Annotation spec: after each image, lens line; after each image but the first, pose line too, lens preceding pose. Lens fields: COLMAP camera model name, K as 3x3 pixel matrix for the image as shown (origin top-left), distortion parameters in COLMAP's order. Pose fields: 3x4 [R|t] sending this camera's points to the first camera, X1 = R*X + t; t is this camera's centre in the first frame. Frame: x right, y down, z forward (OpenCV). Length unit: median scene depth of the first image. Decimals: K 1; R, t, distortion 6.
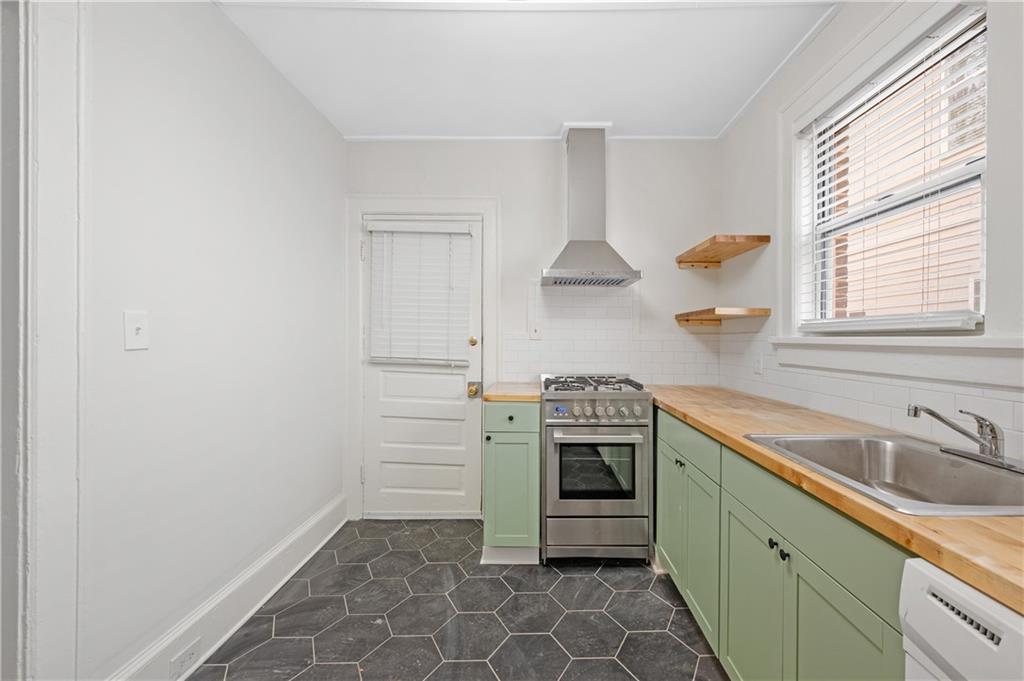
lens RADIAL K [[416.3, 0, 542.8], [0, 416.3, 337.3], [0, 0, 1]] dist [-0.000036, 0.000000]
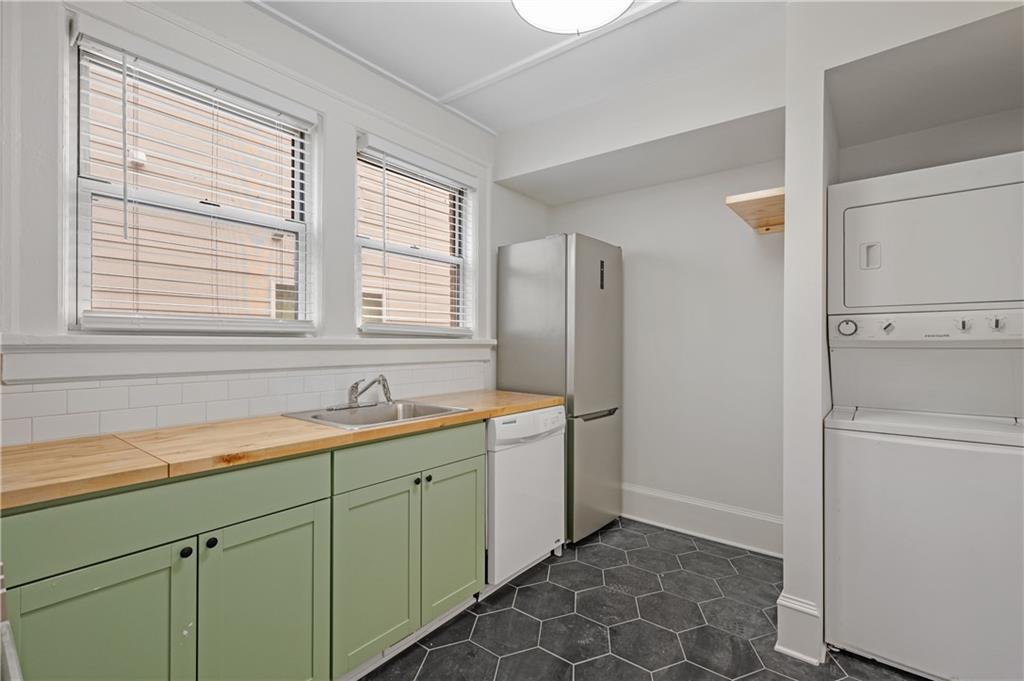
lens RADIAL K [[461.9, 0, 512.6], [0, 461.9, 335.9], [0, 0, 1]] dist [0.003110, 0.000771]
pose [[-0.774813, 0.006461, 0.632157, -0.360525], [-0.005168, 0.999850, -0.016554, 0.007995], [-0.632169, -0.016093, -0.774663, 1.021765]]
